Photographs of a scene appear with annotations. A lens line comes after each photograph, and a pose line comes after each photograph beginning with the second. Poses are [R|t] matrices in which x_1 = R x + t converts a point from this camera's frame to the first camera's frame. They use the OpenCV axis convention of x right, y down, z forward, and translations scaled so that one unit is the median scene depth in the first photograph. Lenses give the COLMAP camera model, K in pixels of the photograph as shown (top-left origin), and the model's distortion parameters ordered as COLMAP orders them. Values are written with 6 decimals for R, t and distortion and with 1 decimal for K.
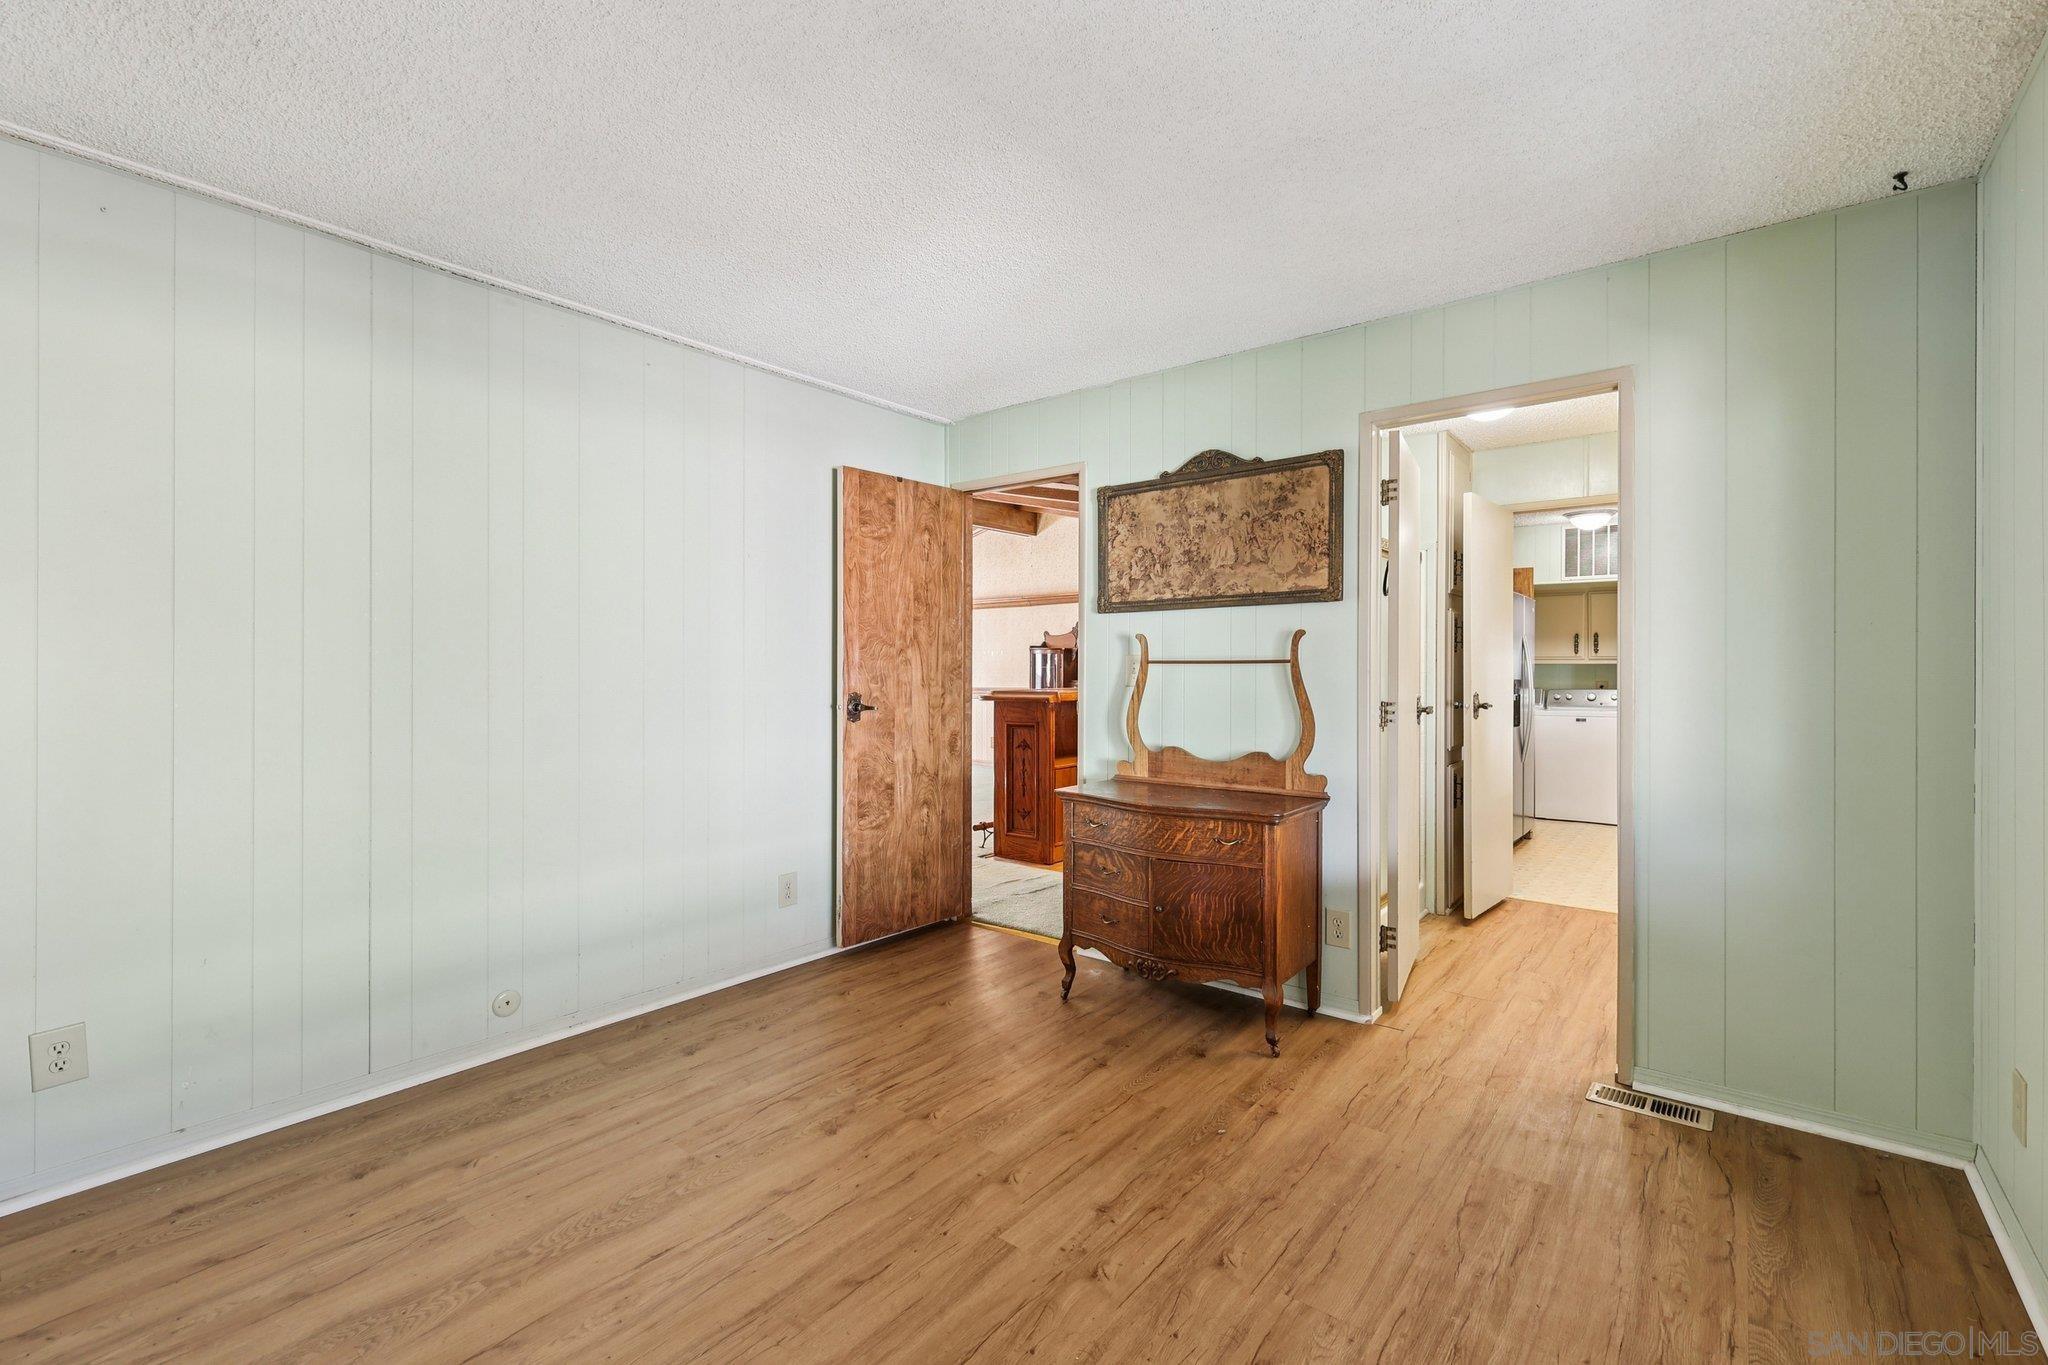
lens RADIAL K [[892.3, 0, 1032.1], [0, 892.3, 674.7], [0, 0, 1]] dist [0.001667, 0.000631]
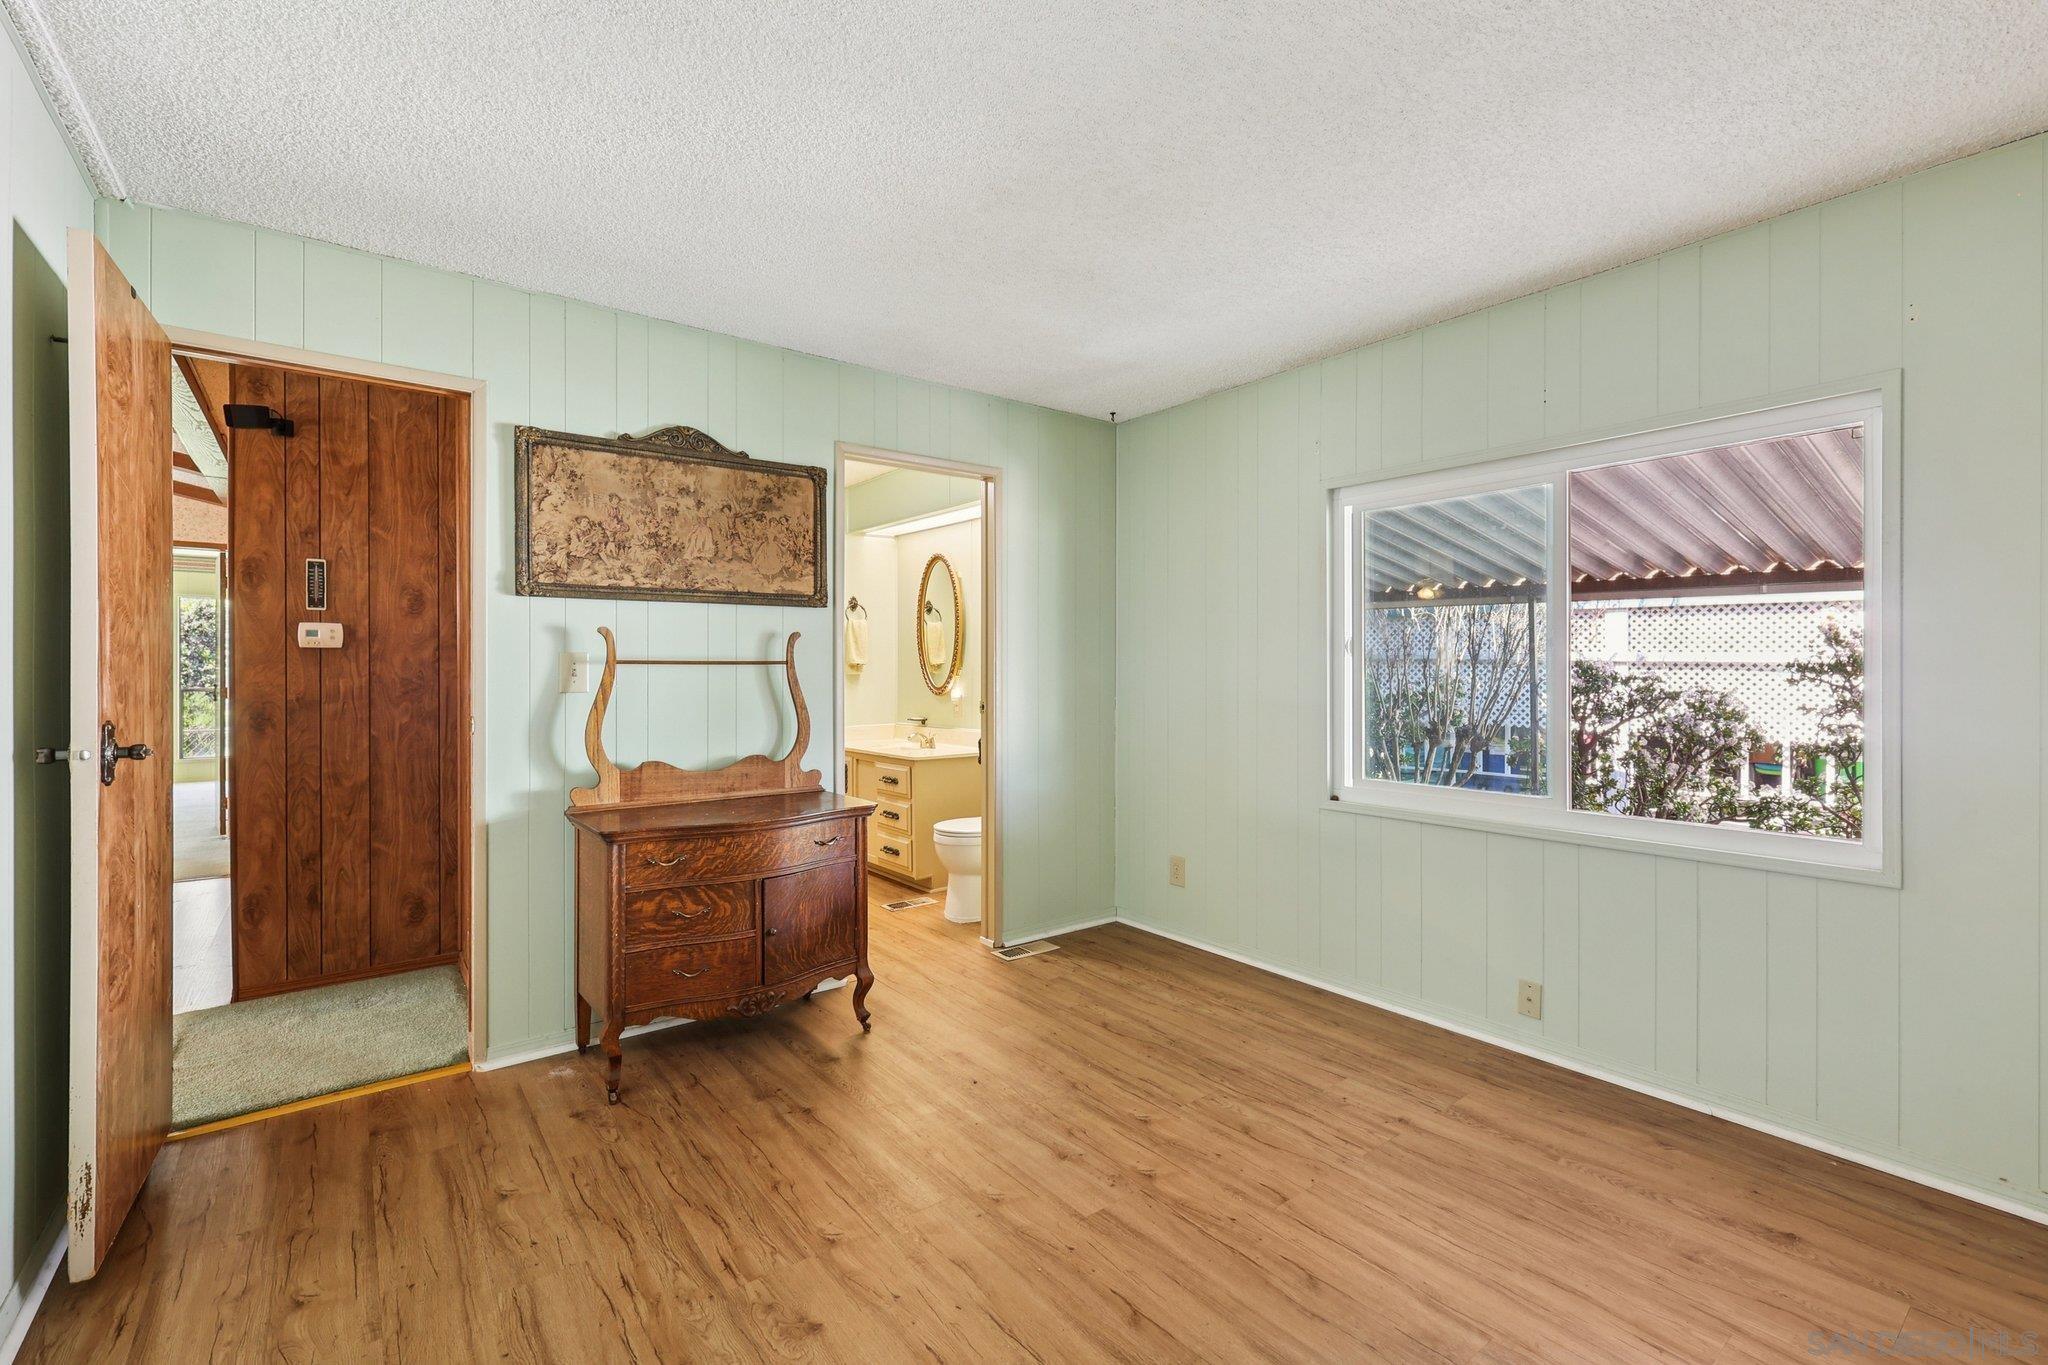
lens RADIAL K [[892.3, 0, 1021.1], [0, 892.3, 673.7], [0, 0, 1]] dist [0.001667, 0.000631]
pose [[0.242894, -0.006919, 0.970028, -0.687891], [0.006527, 0.999964, 0.005498, -0.006770], [-0.970031, 0.004995, 0.242931, 0.529193]]
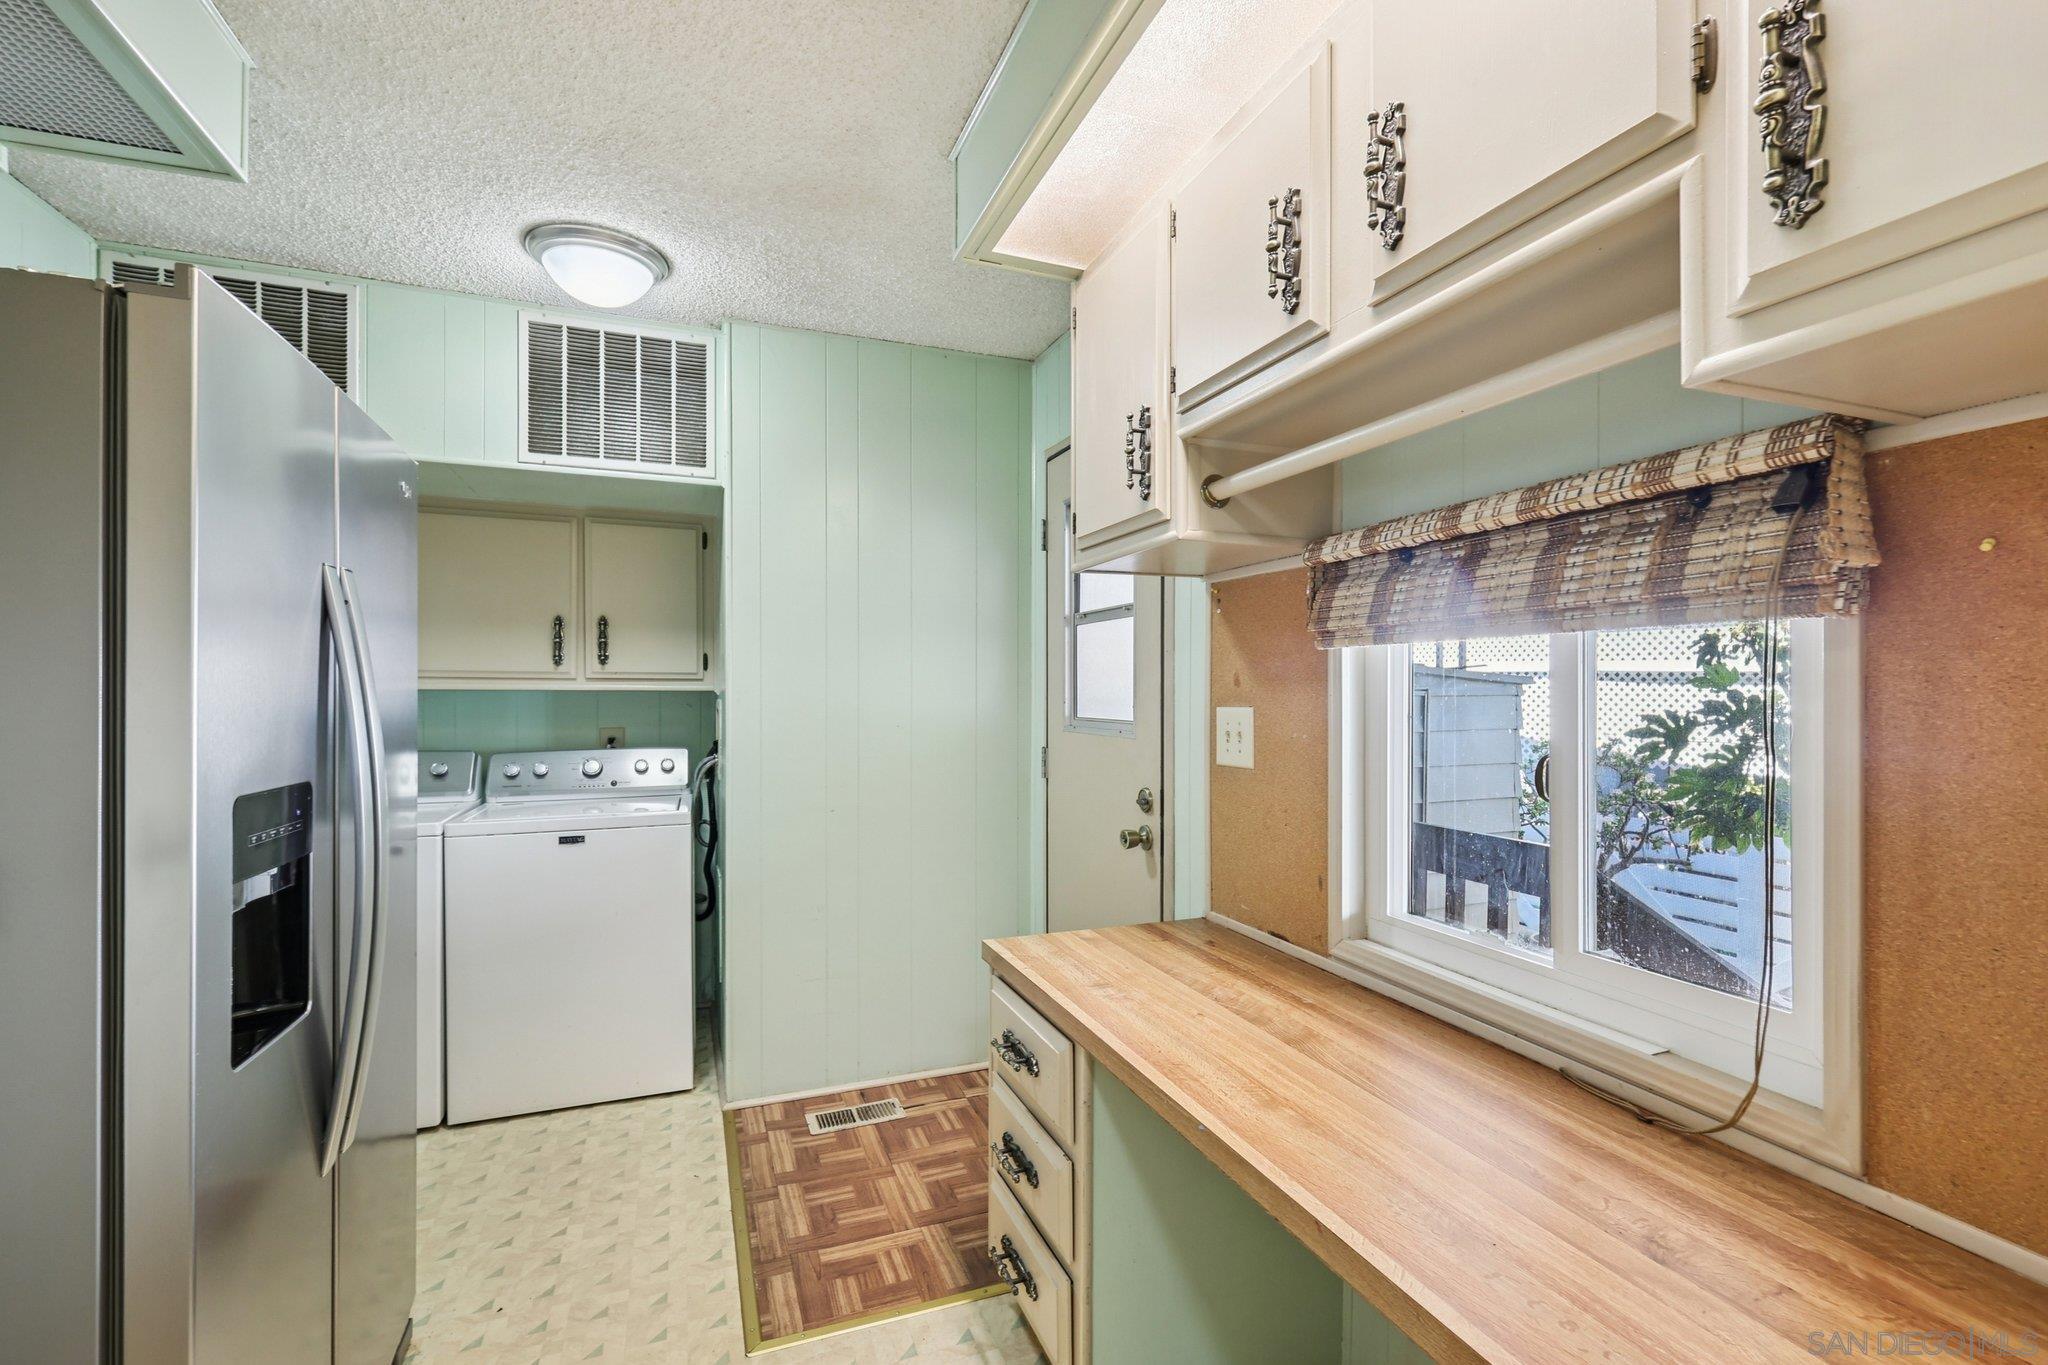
lens RADIAL K [[892.3, 0, 1025.0], [0, 892.3, 690.5], [0, 0, 1]] dist [0.001667, 0.000631]
pose [[0.506386, -0.002406, 0.862304, 0.932959], [0.002156, 0.999997, 0.001525, -0.031199], [-0.862305, 0.001087, 0.506389, 1.553293]]
